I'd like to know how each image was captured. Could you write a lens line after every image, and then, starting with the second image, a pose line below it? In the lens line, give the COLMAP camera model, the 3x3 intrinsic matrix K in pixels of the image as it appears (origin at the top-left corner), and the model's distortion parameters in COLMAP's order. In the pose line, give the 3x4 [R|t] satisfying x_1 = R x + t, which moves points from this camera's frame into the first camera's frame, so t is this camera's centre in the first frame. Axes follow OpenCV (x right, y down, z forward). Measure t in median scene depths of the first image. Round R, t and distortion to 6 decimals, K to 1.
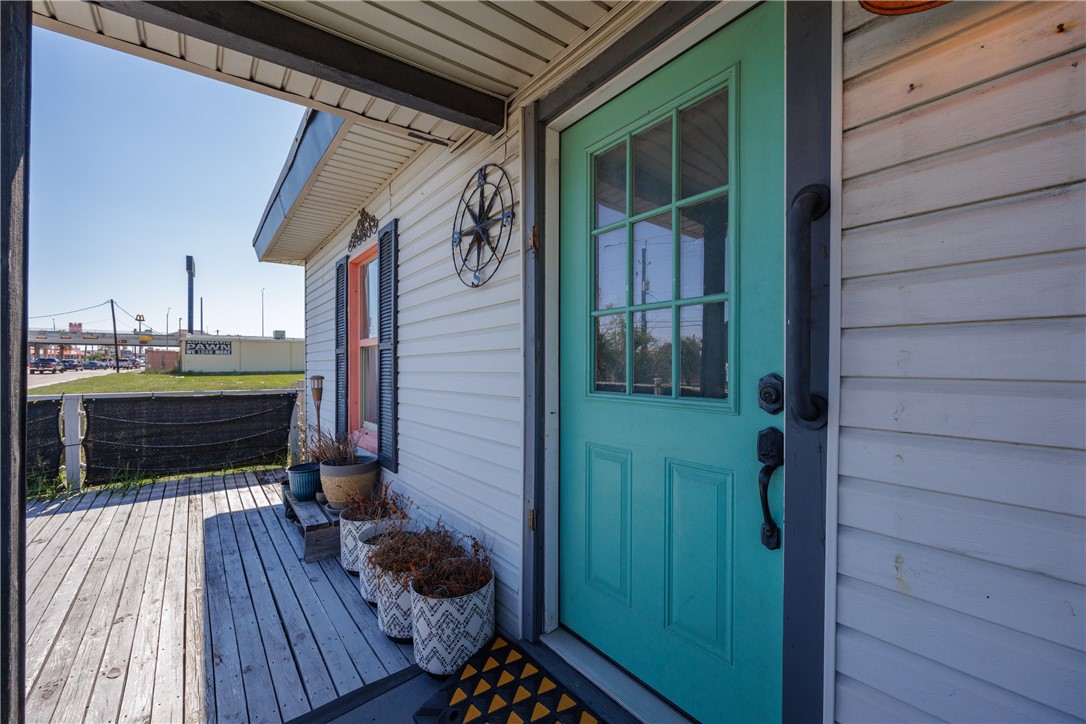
lens RADIAL K [[435.4, 0, 540.2], [0, 435.4, 362.2], [0, 0, 1]] dist [-0.002220, -0.000539]
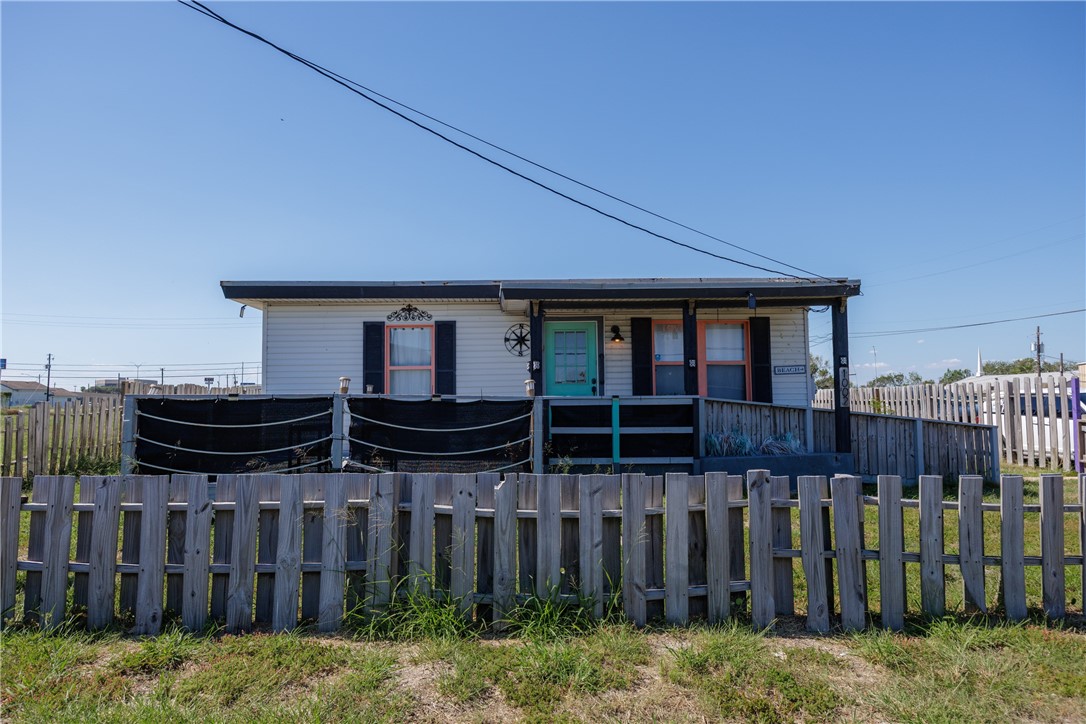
lens RADIAL K [[670.4, 0, 521.2], [0, 670.4, 347.9], [0, 0, 1]] dist [-0.018237, 0.001058]
pose [[0.559204, 0.059681, 0.826879, -0.243403], [0.008070, 0.996966, -0.077415, 0.009942], [-0.828991, 0.049963, 0.557026, -0.109035]]
